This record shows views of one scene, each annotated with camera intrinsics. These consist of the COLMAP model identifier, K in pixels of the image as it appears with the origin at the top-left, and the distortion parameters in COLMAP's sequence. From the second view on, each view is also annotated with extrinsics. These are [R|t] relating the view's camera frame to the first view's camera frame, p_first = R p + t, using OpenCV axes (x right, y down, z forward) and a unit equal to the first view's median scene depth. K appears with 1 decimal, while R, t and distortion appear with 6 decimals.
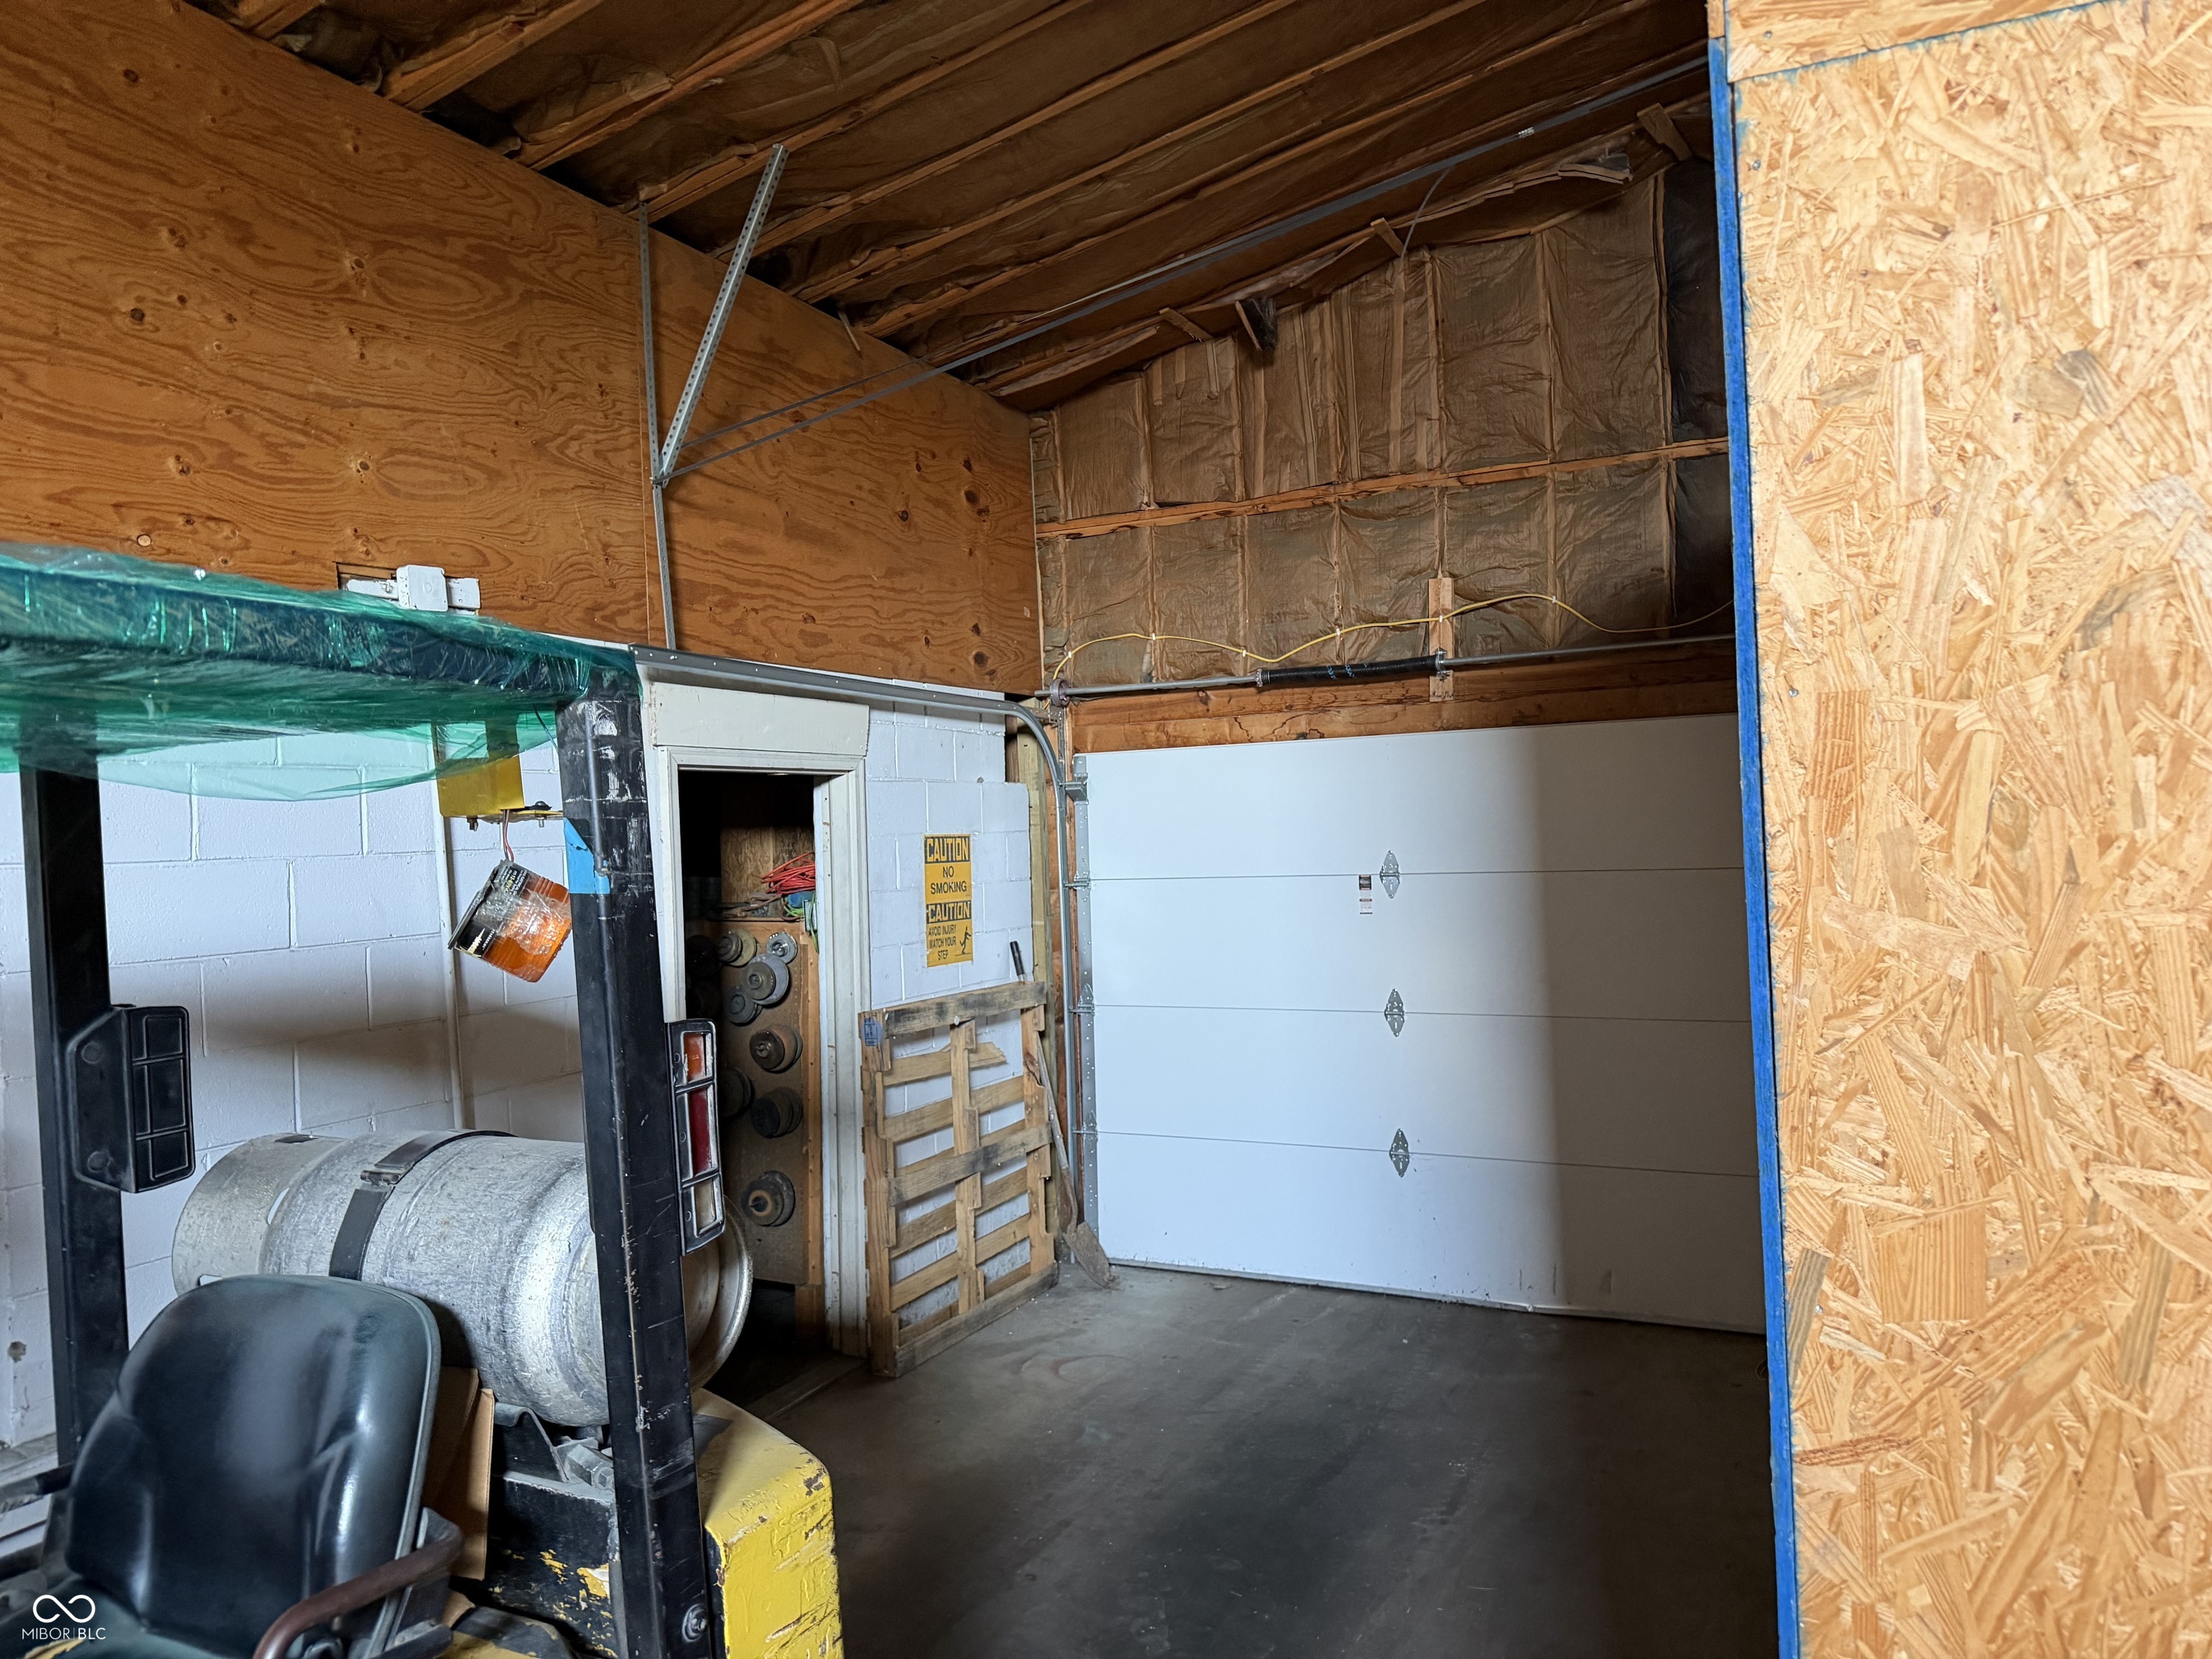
lens RADIAL K [[1535.8, 0, 1053.0], [0, 1535.8, 881.9], [0, 0, 1]] dist [0.029656, -0.044534]
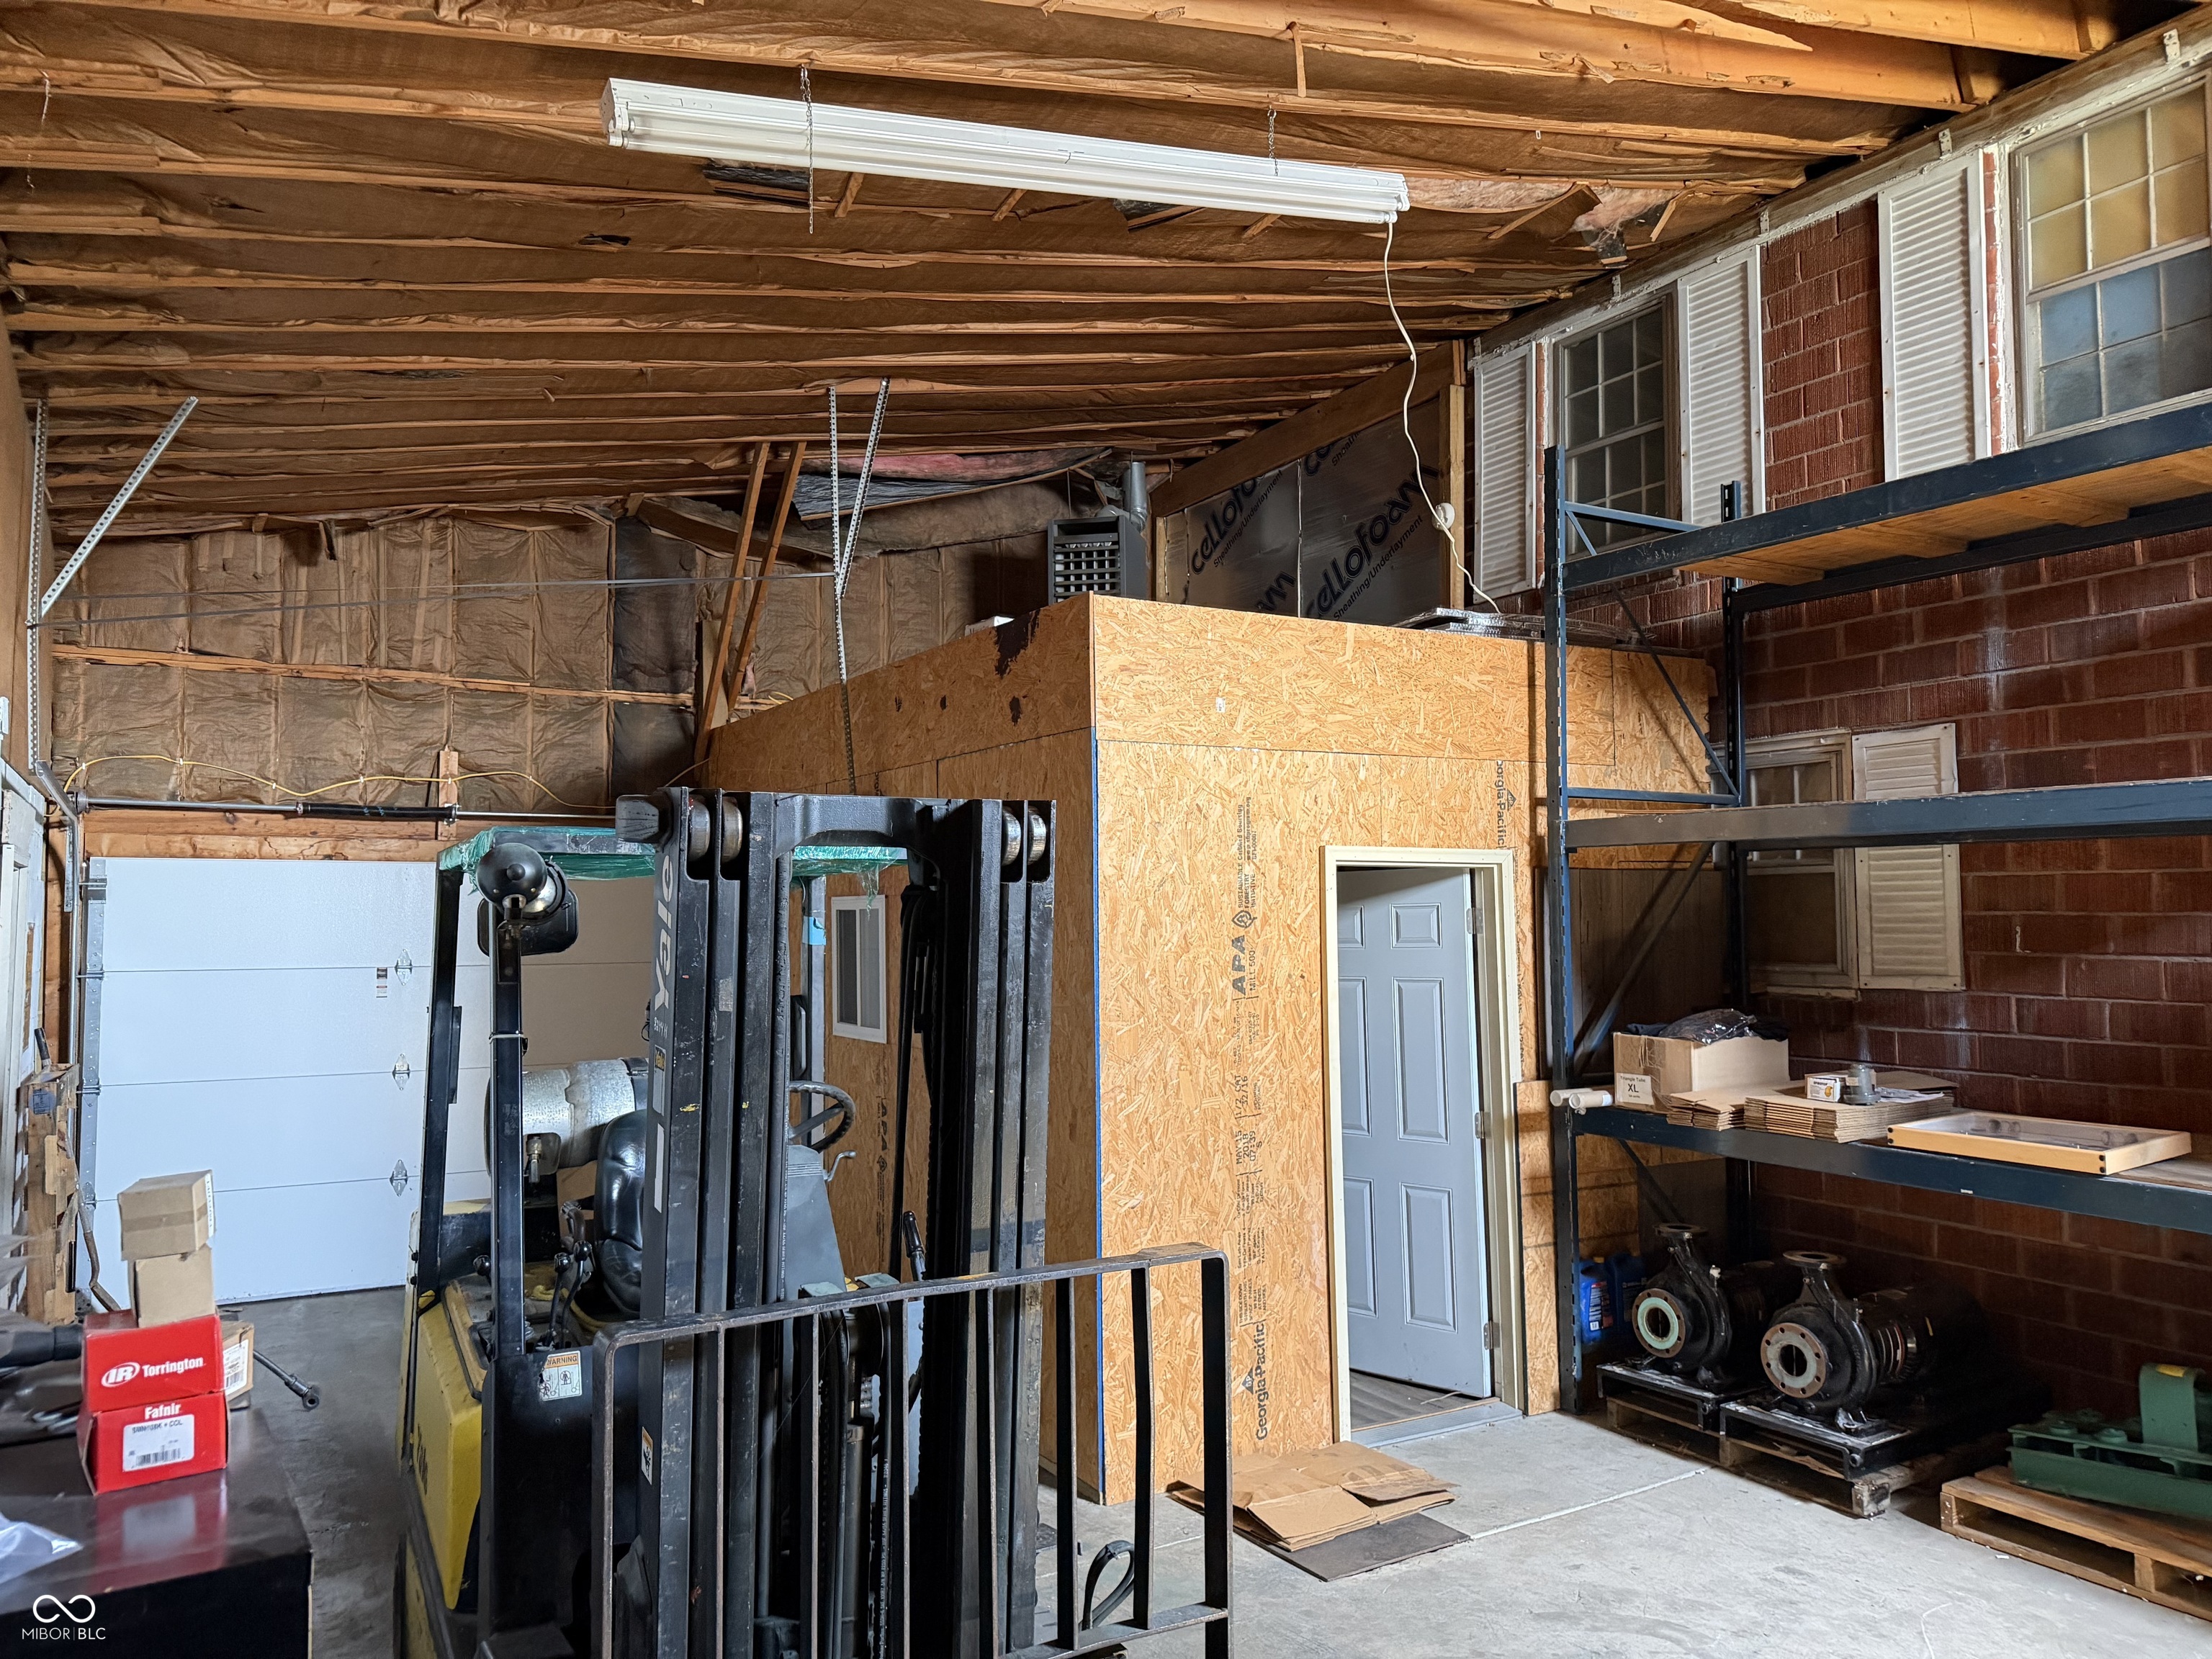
lens RADIAL K [[1535.8, 0, 1111.2], [0, 1535.8, 837.8], [0, 0, 1]] dist [0.029656, -0.044534]
pose [[0.527255, 0.078712, 0.846053, -0.576811], [0.013656, 0.994787, -0.101060, 0.026255], [-0.849597, 0.064839, 0.523432, -0.212953]]
